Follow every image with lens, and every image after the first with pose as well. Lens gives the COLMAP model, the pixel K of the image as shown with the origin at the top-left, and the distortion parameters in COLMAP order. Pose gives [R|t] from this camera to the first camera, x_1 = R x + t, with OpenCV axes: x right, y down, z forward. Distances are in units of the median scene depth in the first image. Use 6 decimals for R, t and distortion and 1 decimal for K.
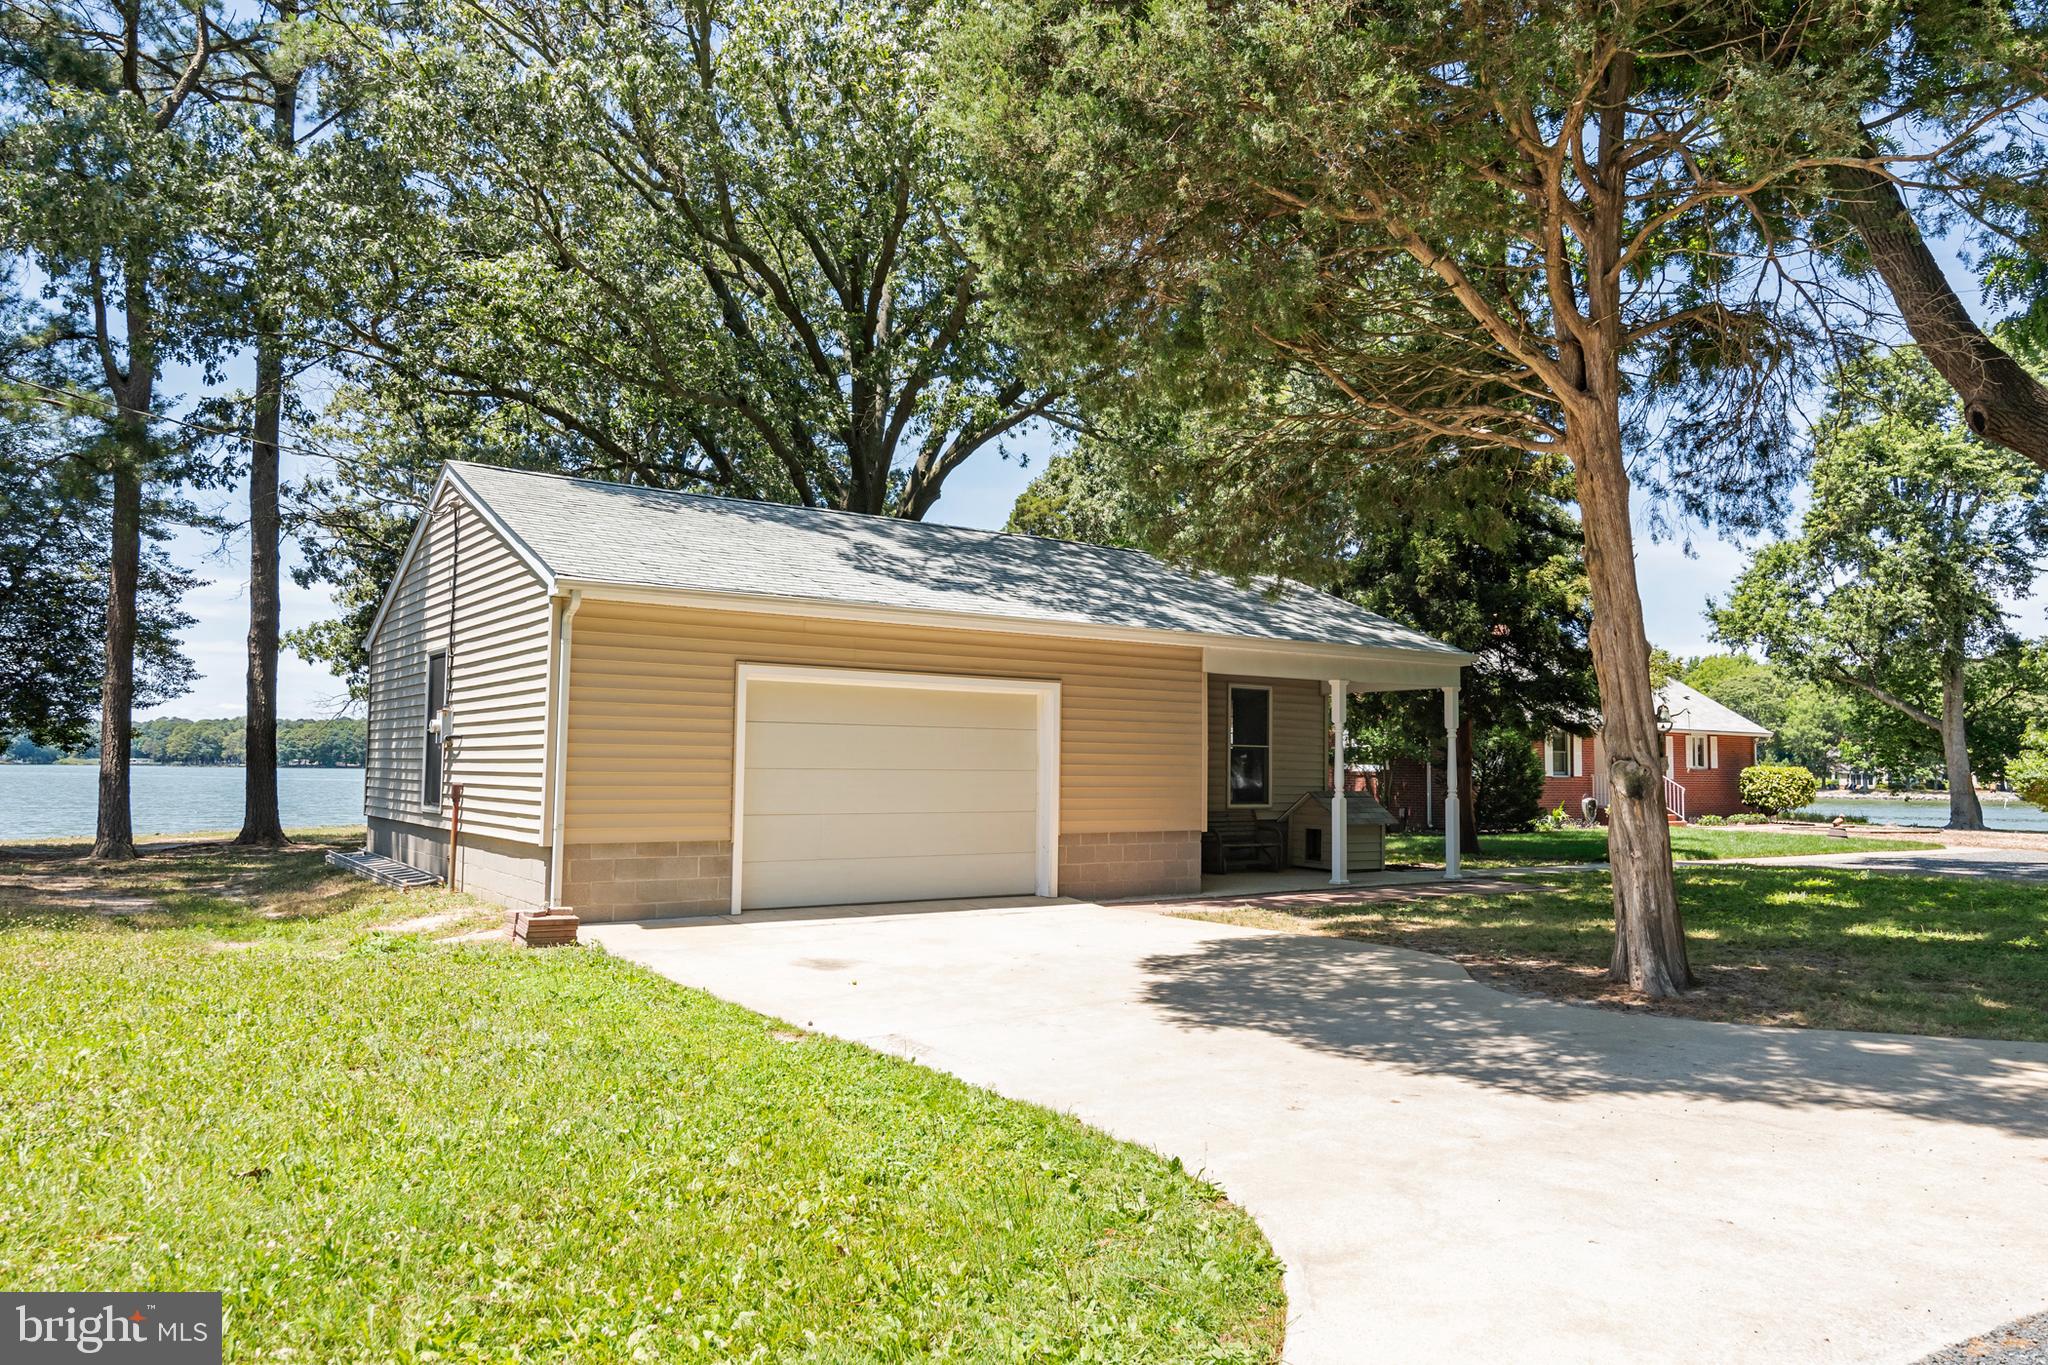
lens RADIAL K [[1405.3, 0, 1018.5], [0, 1405.3, 686.5], [0, 0, 1]] dist [0.008439, -0.000140]
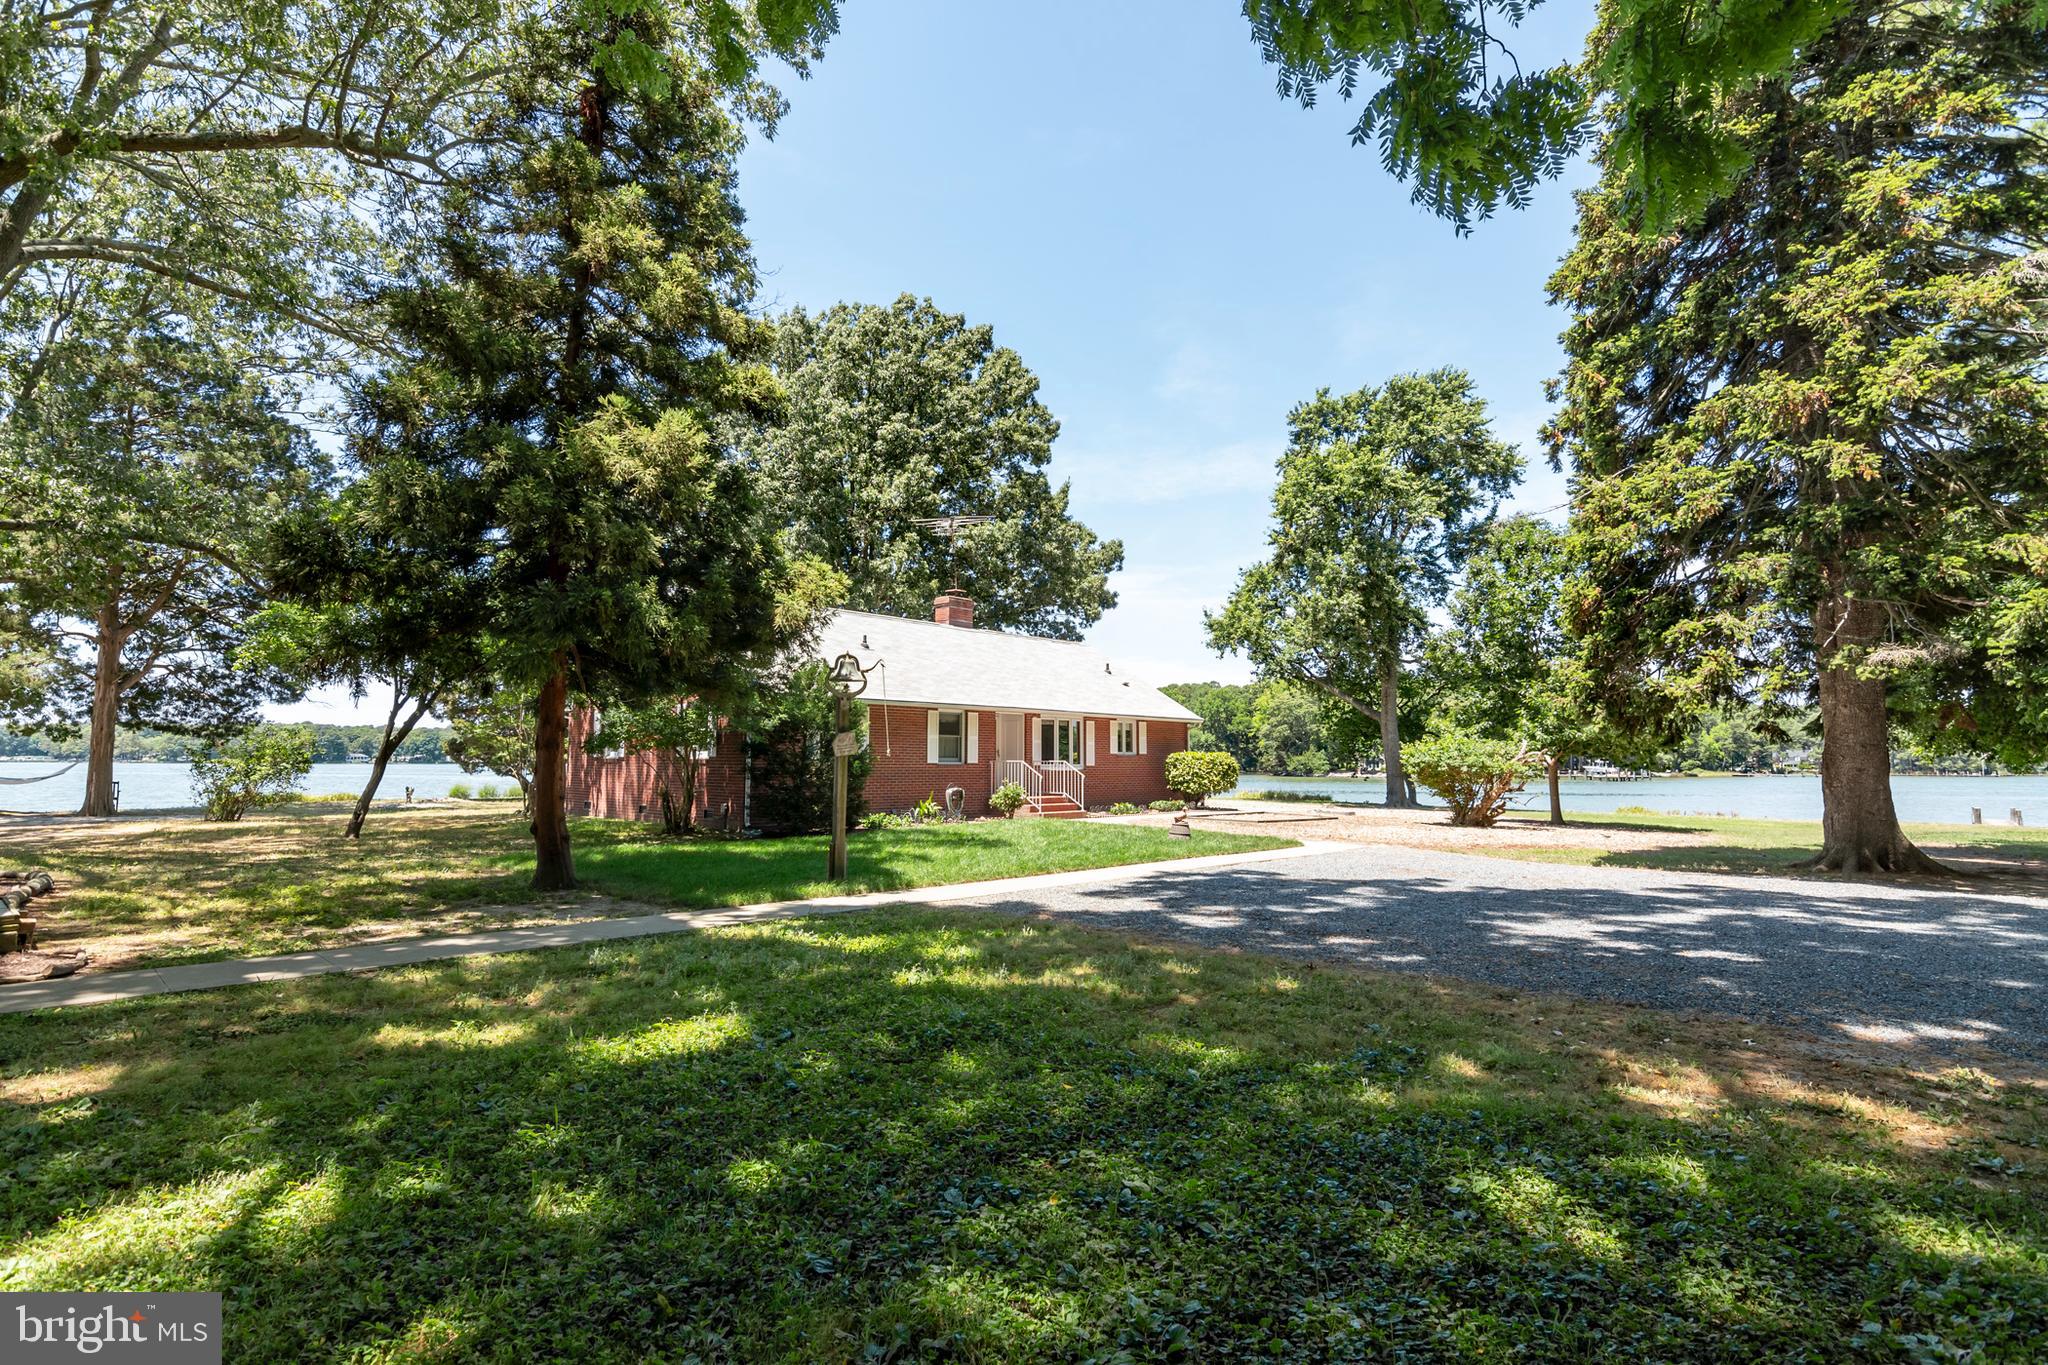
lens RADIAL K [[986.1, 0, 1029.0], [0, 986.1, 682.2], [0, 0, 1]] dist [-0.009599, -0.000166]
pose [[0.983831, 0.011225, 0.178745, 0.237881], [-0.006908, 0.999670, -0.024757, 0.020622], [-0.178964, 0.023122, 0.983584, 0.271522]]
